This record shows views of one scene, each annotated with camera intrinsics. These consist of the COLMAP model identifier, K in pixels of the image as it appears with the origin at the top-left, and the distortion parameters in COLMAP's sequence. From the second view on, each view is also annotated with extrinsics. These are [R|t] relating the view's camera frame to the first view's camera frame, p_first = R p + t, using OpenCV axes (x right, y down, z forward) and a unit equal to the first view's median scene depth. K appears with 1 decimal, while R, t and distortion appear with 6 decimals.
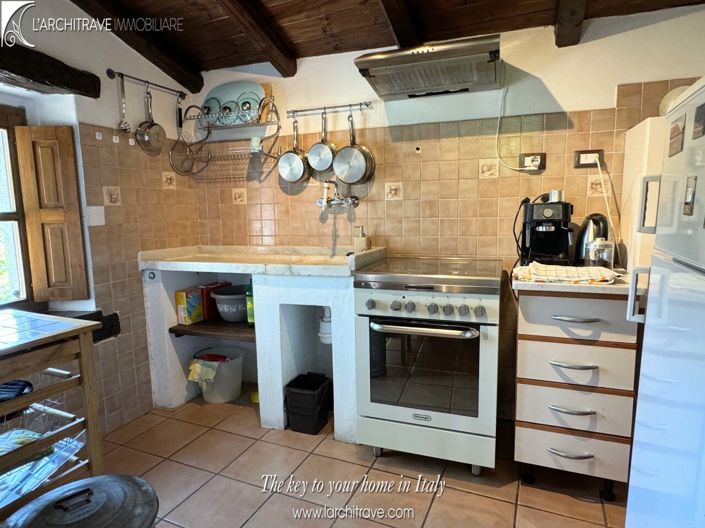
lens RADIAL K [[434.0, 0, 355.3], [0, 434.0, 265.6], [0, 0, 1]] dist [-0.004650, 0.000509]
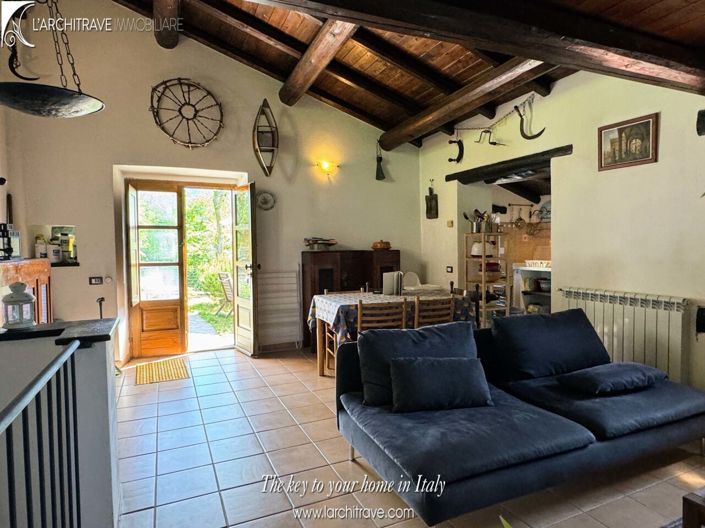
lens RADIAL K [[428.1, 0, 353.3], [0, 428.1, 263.0], [0, 0, 1]] dist [-0.012246, 0.002012]
pose [[0.730262, 0.028797, -0.682560, 0.629005], [-0.086136, 0.995019, -0.050176, 0.192653], [0.677715, 0.095434, 0.729105, -1.702069]]
